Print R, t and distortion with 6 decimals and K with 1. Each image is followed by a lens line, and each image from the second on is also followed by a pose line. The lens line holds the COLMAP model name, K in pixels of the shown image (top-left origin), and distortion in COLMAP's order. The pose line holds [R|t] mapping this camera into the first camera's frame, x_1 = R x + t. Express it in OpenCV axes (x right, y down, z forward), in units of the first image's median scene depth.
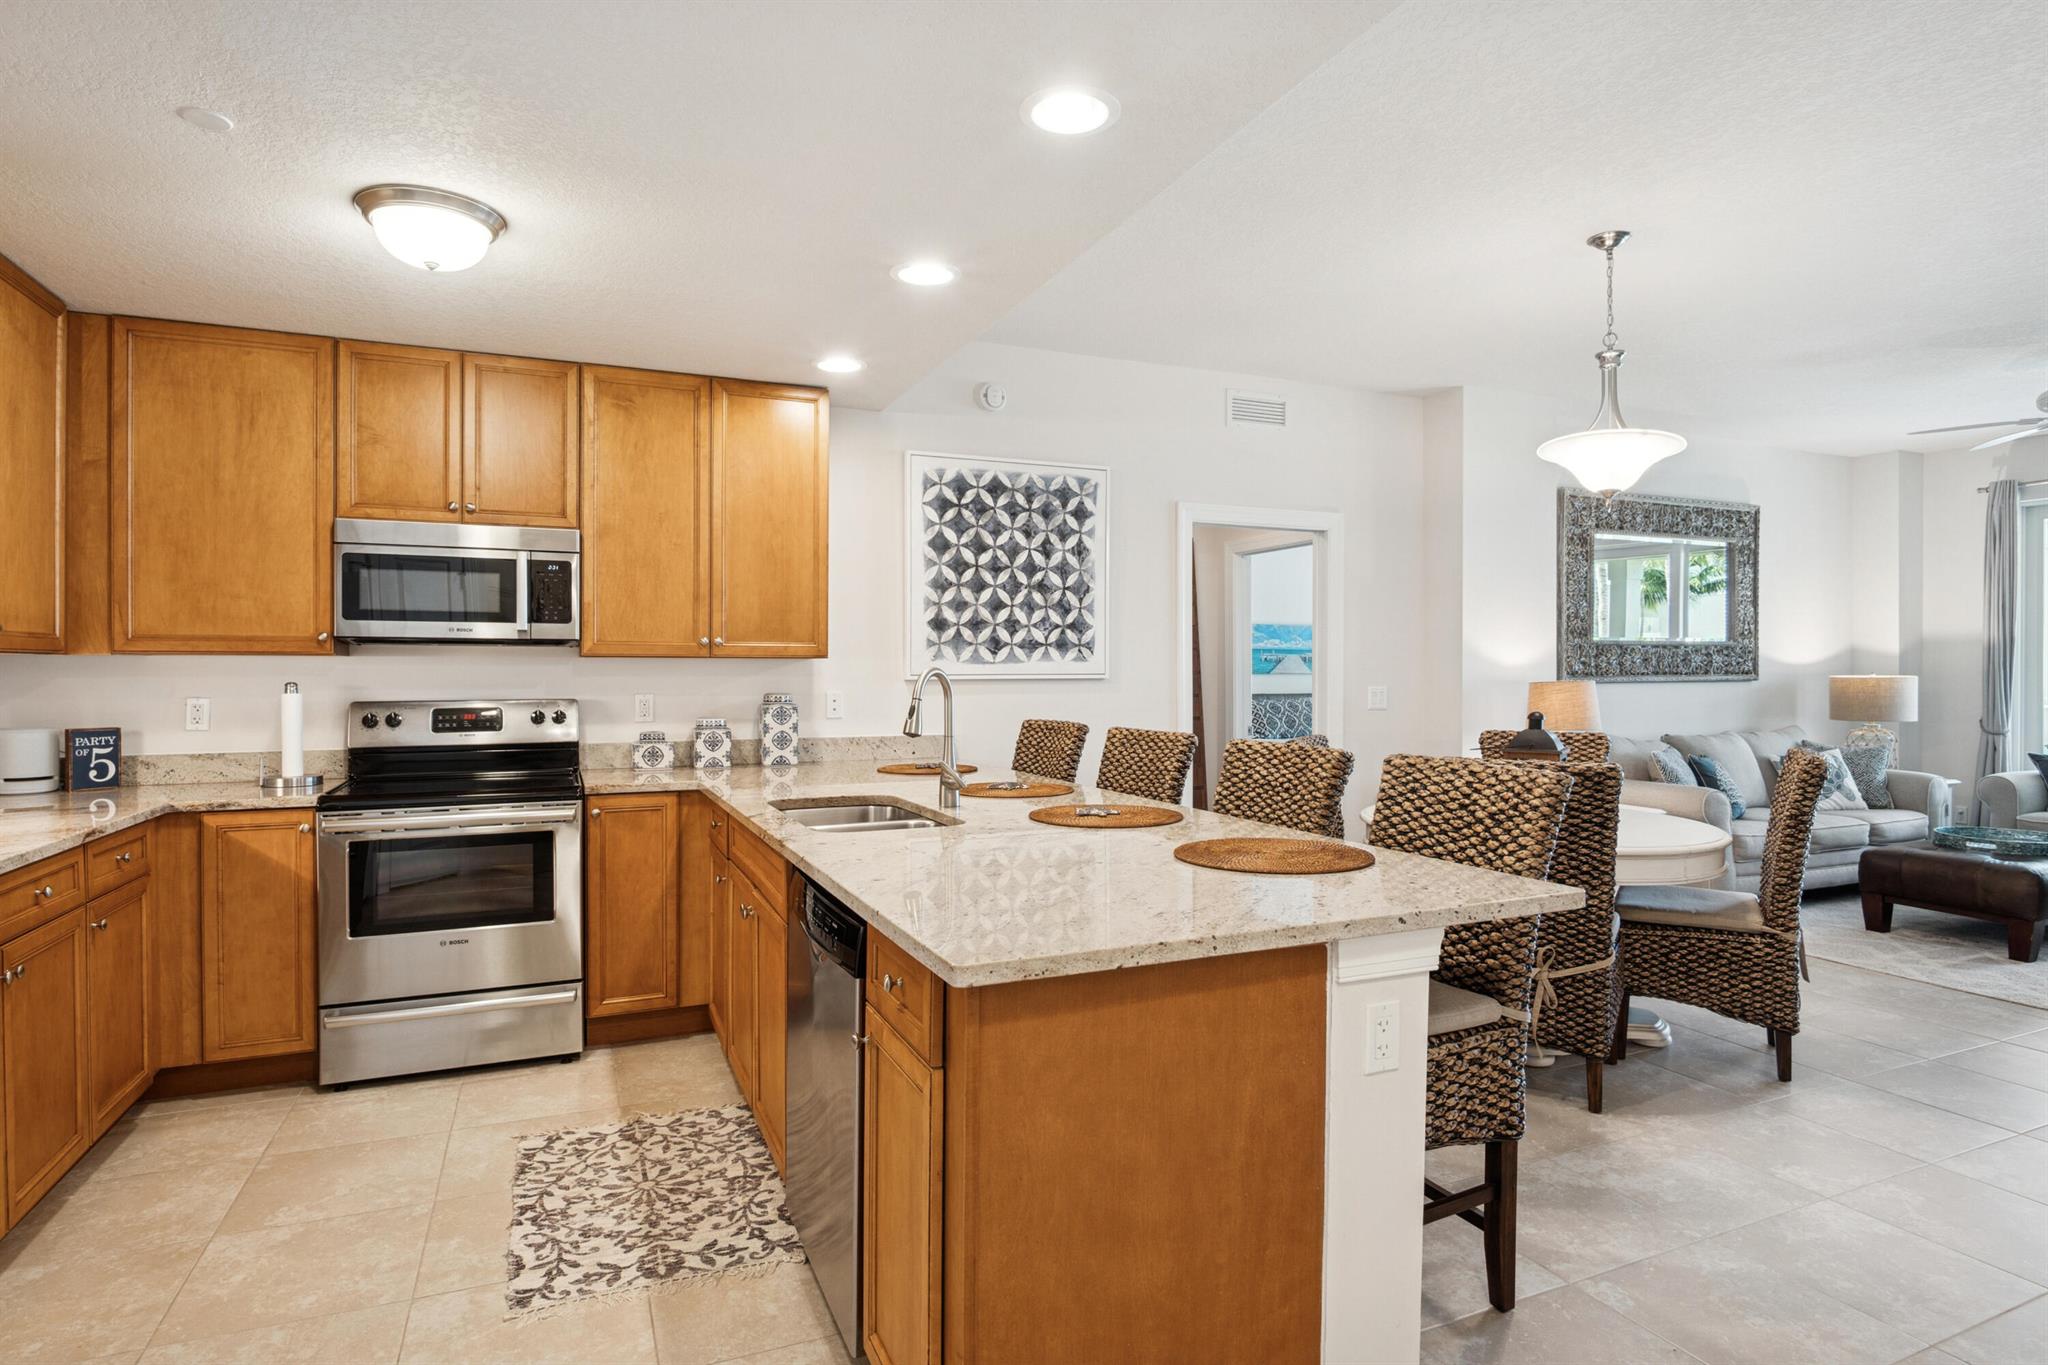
lens RADIAL K [[1084.3, 0, 1028.9], [0, 1084.3, 675.6], [0, 0, 1]] dist [-0.011037, -0.002561]
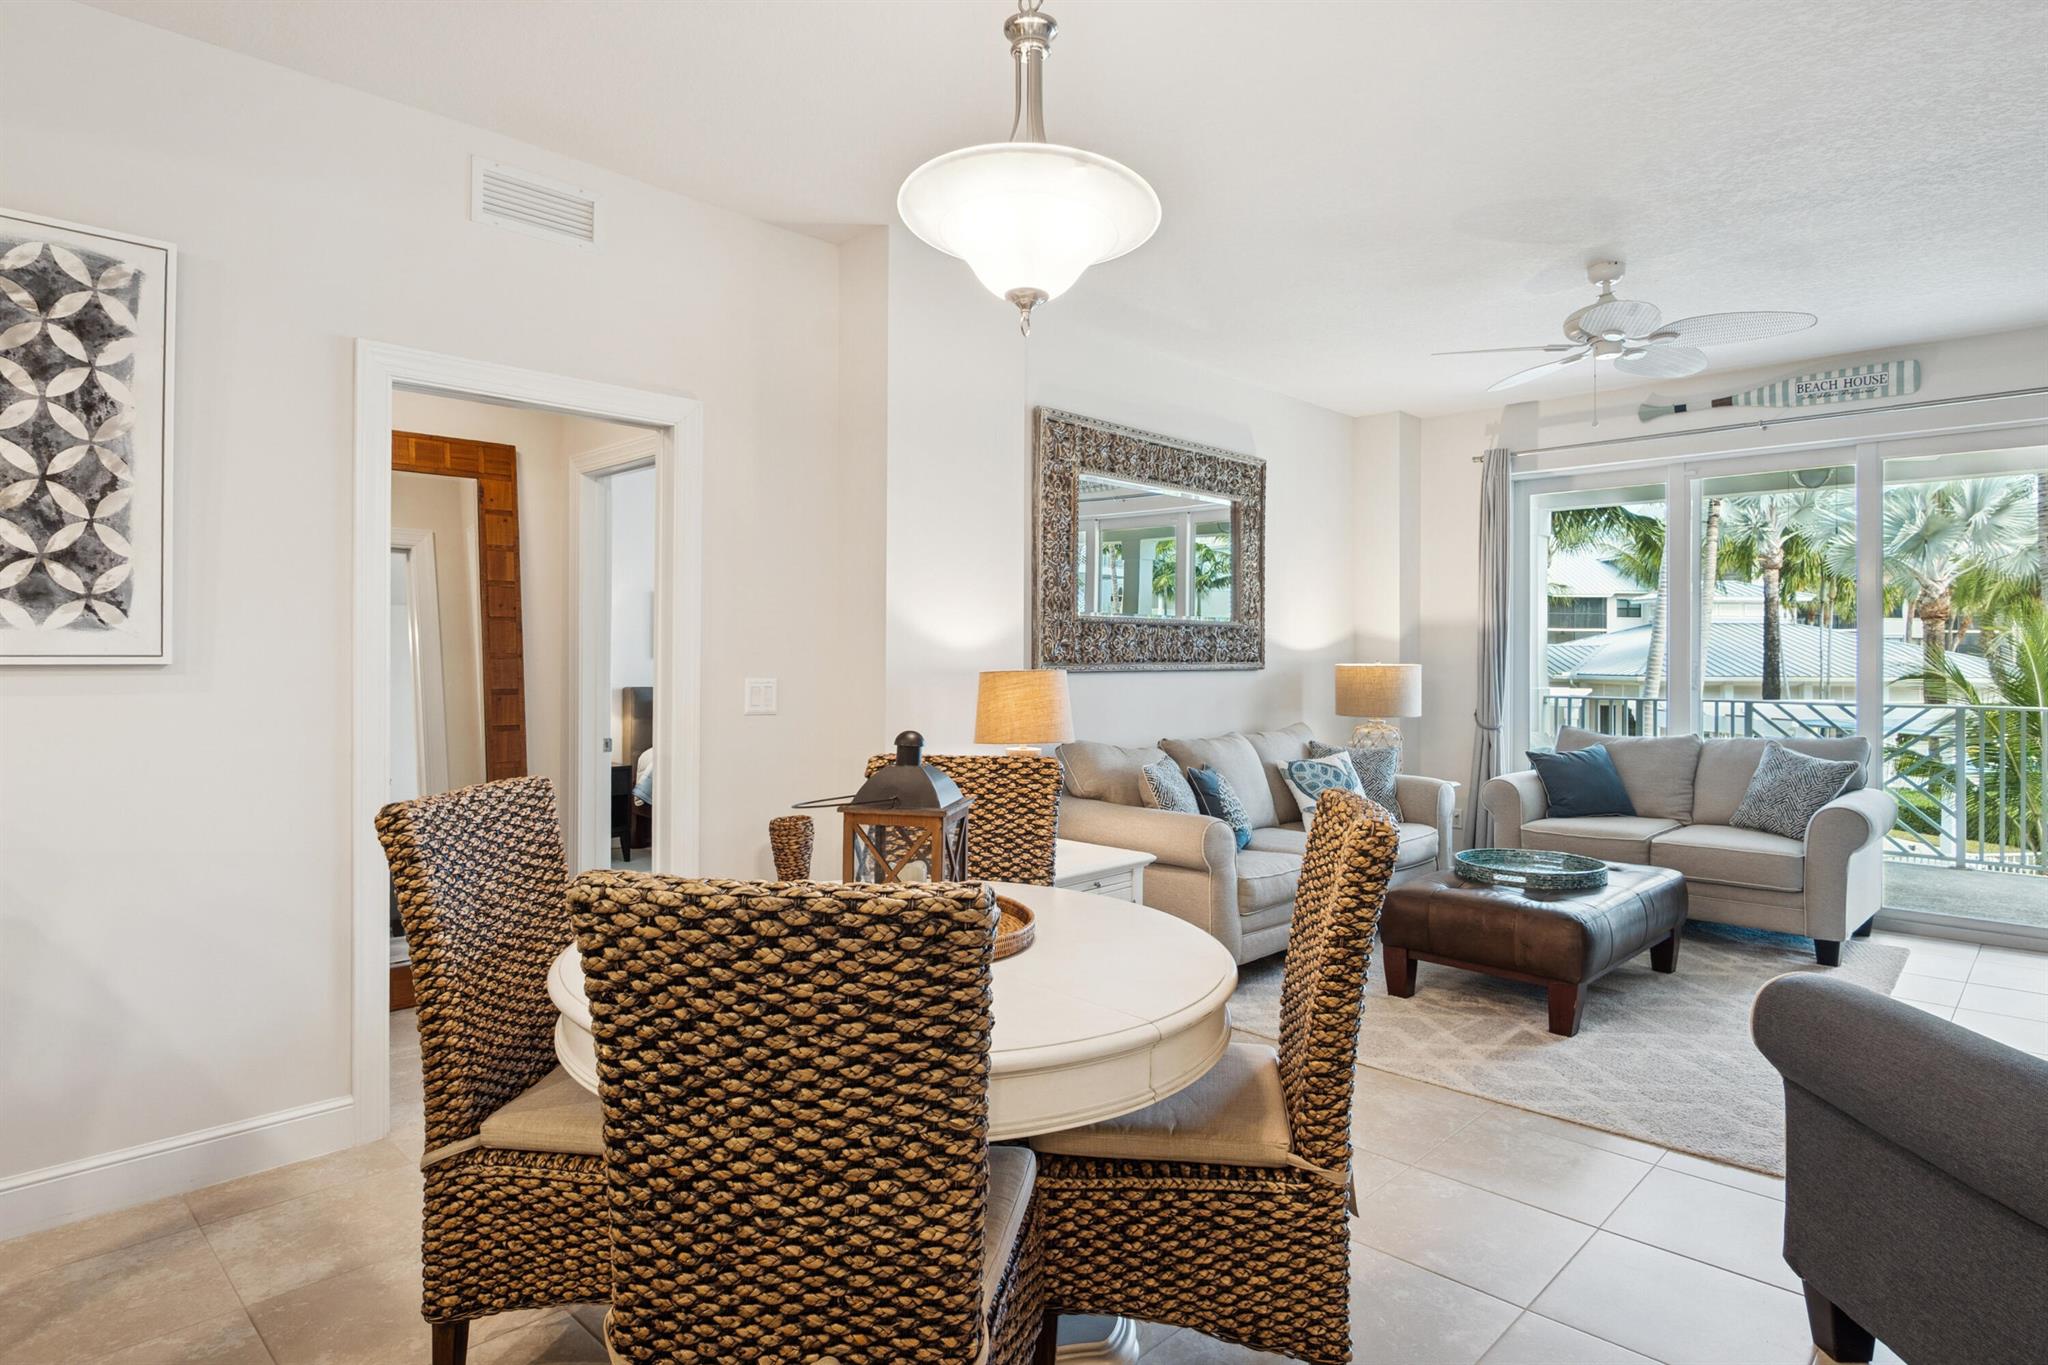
lens RADIAL K [[1114.8, 0, 1017.9], [0, 1114.8, 647.5], [0, 0, 1]] dist [-0.002647, -0.001341]
pose [[0.927469, 0.008264, 0.373808, 0.252470], [-0.003090, 0.999891, -0.014438, 0.000878], [-0.373887, 0.012236, 0.927394, 0.386666]]
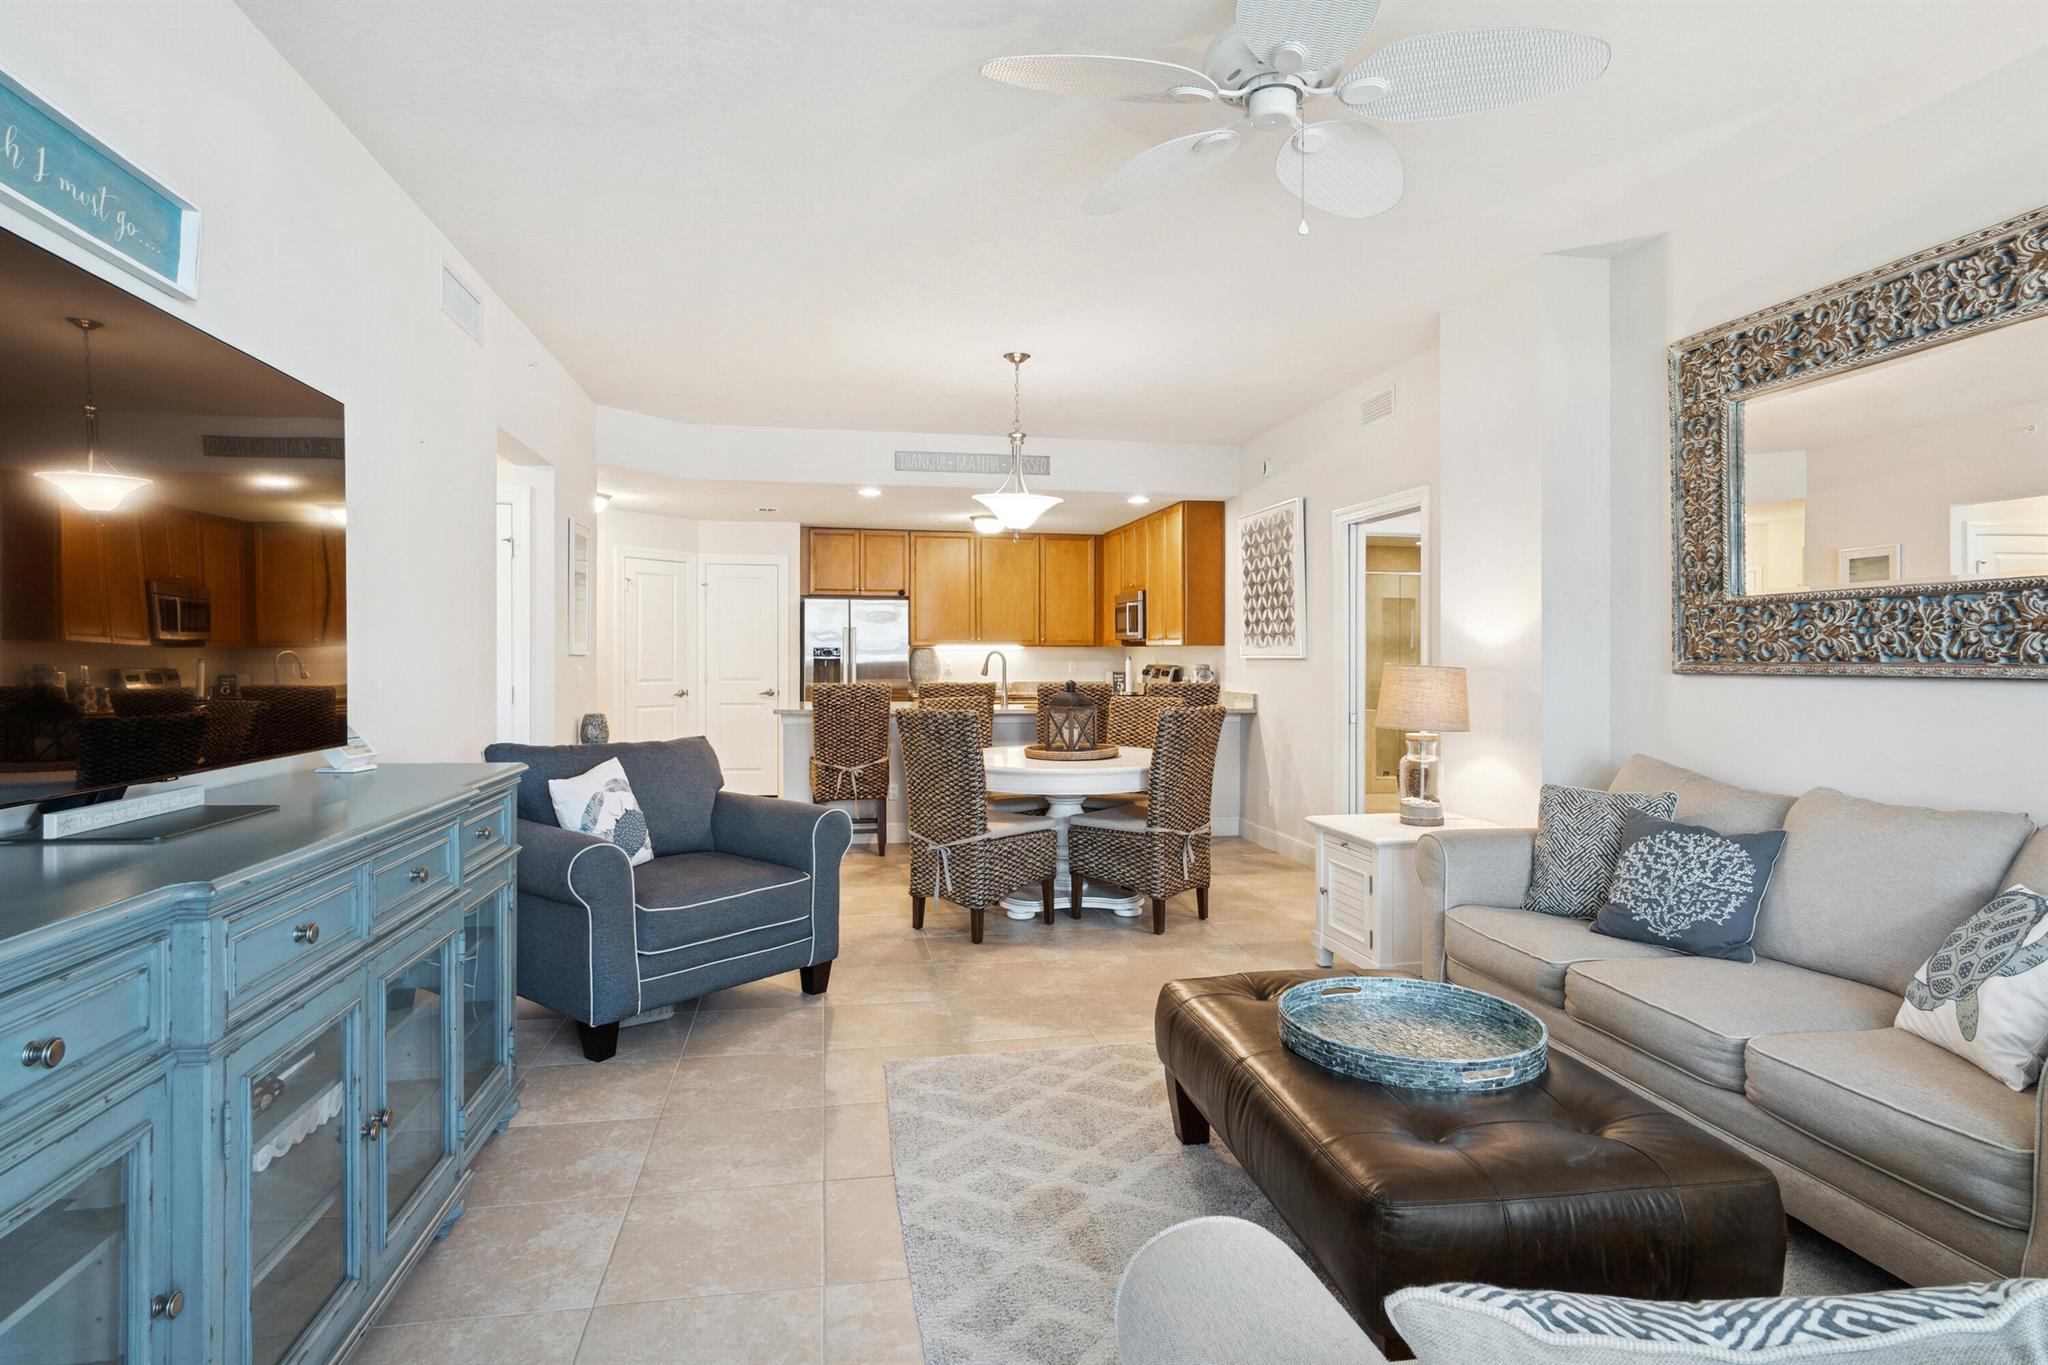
lens RADIAL K [[1084.3, 0, 1028.9], [0, 1084.3, 675.6], [0, 0, 1]] dist [-0.011037, -0.002561]
pose [[-0.225452, 0.020794, -0.974032, 1.467282], [-0.006419, 0.999719, 0.022828, -0.004669], [0.974233, 0.011399, -0.225255, 1.006348]]
